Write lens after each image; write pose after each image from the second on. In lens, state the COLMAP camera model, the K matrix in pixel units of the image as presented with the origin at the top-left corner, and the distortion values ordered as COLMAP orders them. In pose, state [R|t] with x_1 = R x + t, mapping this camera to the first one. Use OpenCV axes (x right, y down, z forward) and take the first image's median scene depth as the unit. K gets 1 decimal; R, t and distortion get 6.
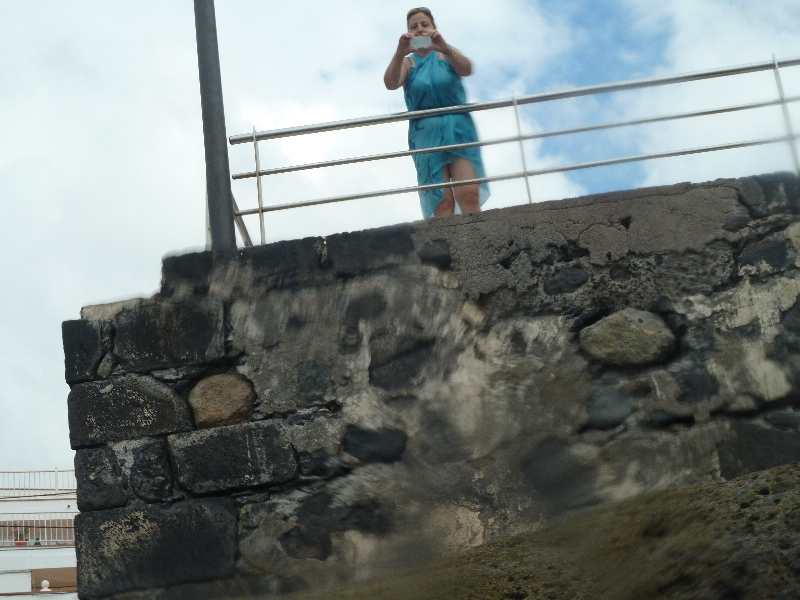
lens RADIAL K [[1895.4, 0, 400.0], [0, 1895.4, 300.0], [0, 0, 1]] dist [-0.056920, 0.407194]
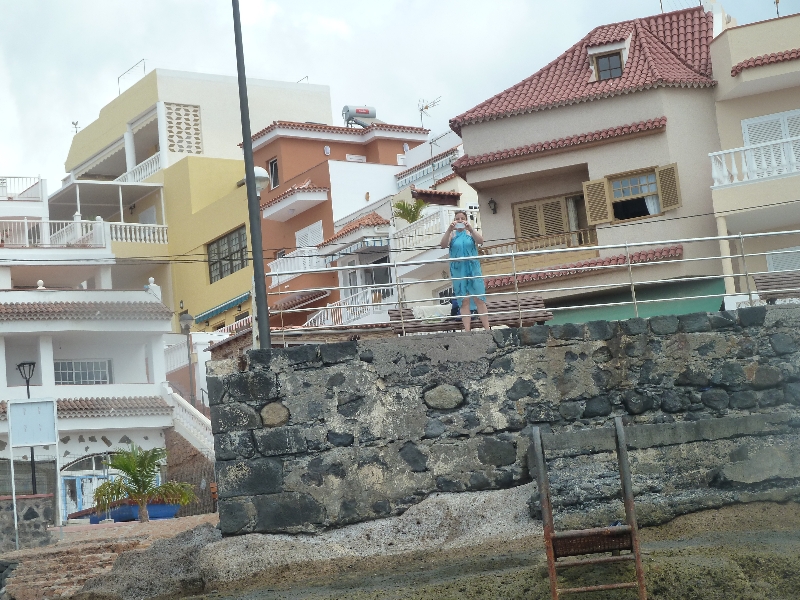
lens RADIAL K [[1895.4, 0, 400.0], [0, 1895.4, 300.0], [0, 0, 1]] dist [-0.056920, 0.407194]
pose [[0.999737, 0.009131, 0.021048, 0.011202], [-0.013818, 0.971974, 0.234681, -0.664259], [-0.018315, -0.234910, 0.971844, -1.315543]]
